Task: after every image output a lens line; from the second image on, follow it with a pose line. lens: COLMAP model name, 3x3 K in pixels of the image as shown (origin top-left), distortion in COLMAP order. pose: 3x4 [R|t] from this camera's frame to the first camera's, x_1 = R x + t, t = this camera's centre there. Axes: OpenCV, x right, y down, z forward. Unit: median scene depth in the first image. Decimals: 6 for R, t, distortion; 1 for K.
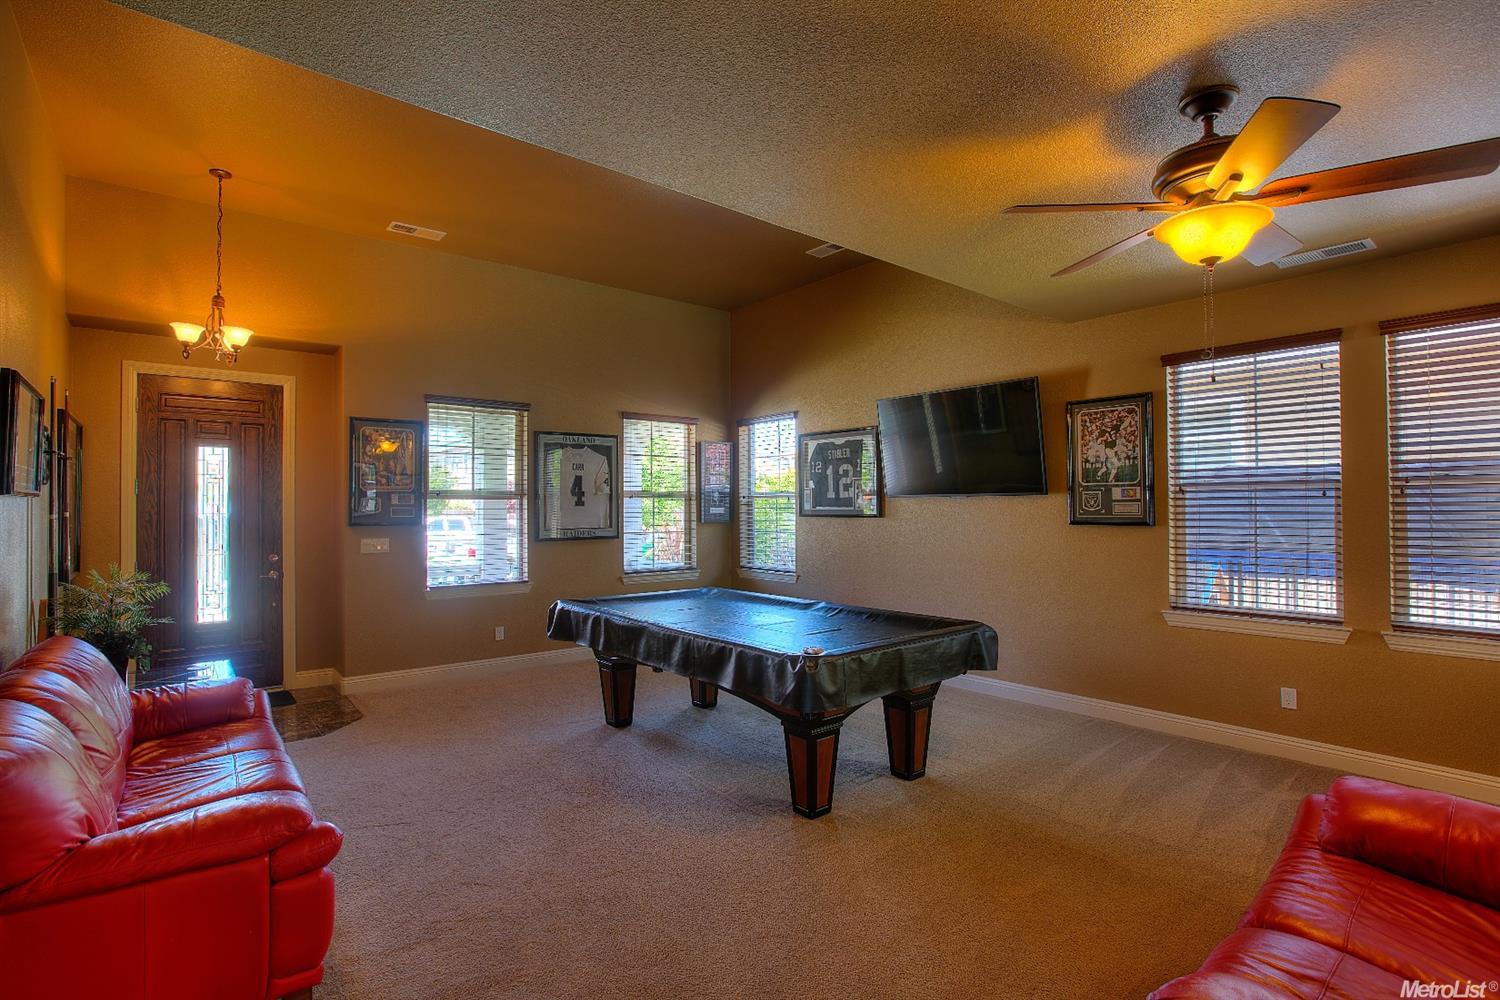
lens RADIAL K [[719.7, 0, 759.0], [0, 719.7, 501.2], [0, 0, 1]] dist [-0.017090, 0.001979]
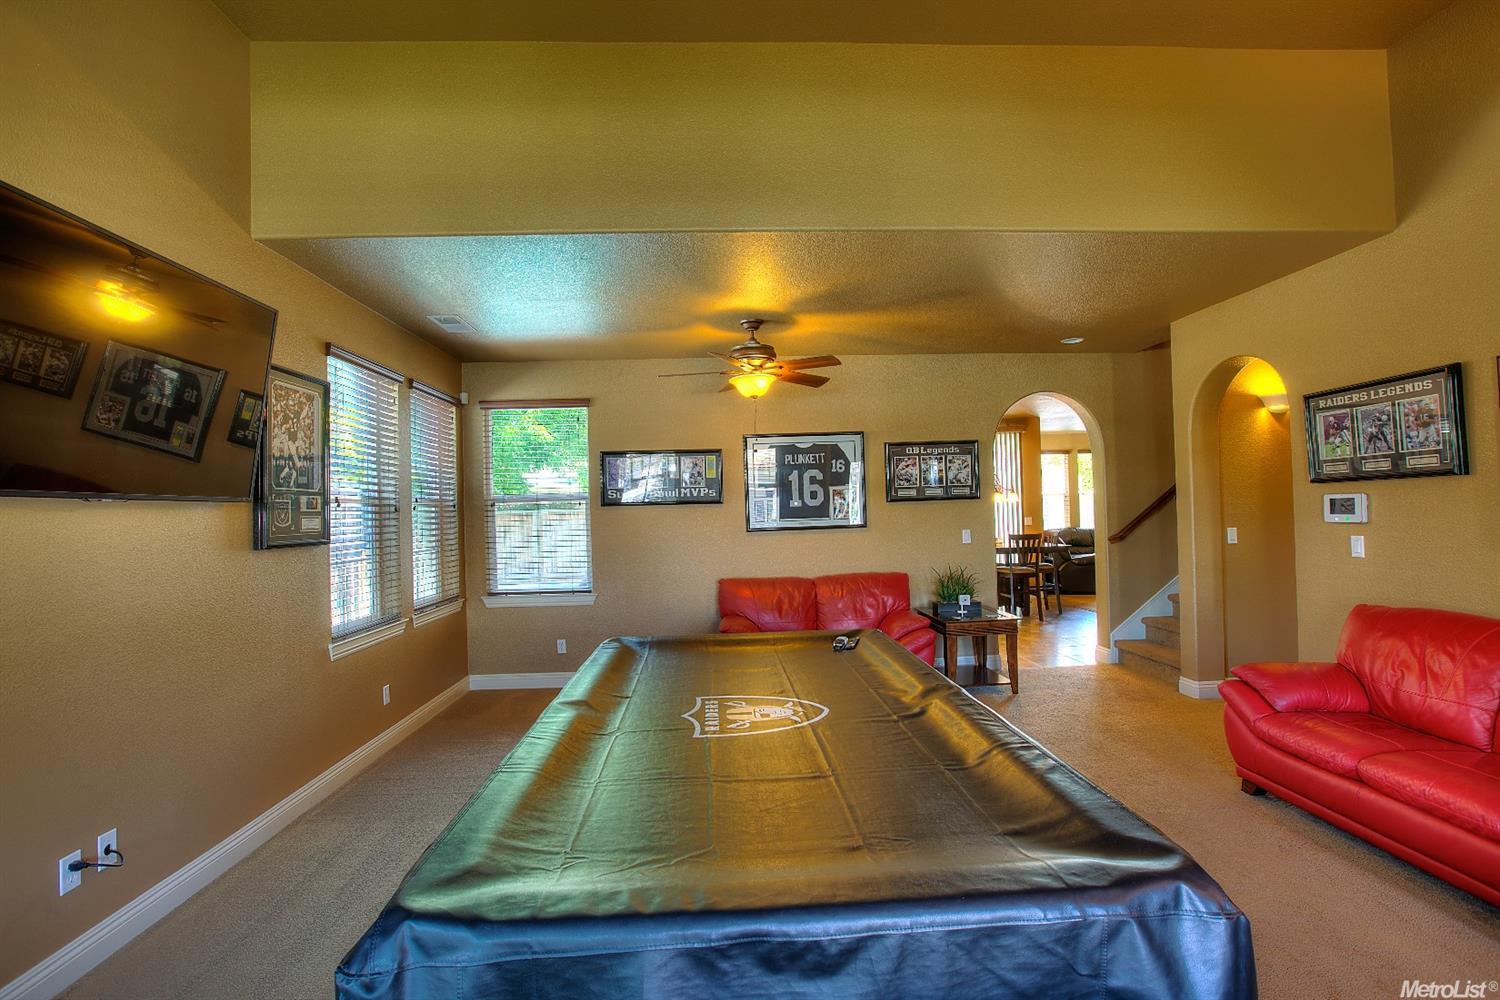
lens RADIAL K [[719.7, 0, 749.0], [0, 719.7, 495.9], [0, 0, 1]] dist [-0.017090, 0.001979]
pose [[-0.791572, 0.028768, 0.610398, -0.320447], [0.012512, 0.999445, -0.030878, 0.009704], [-0.610947, -0.016805, -0.791493, 1.295795]]
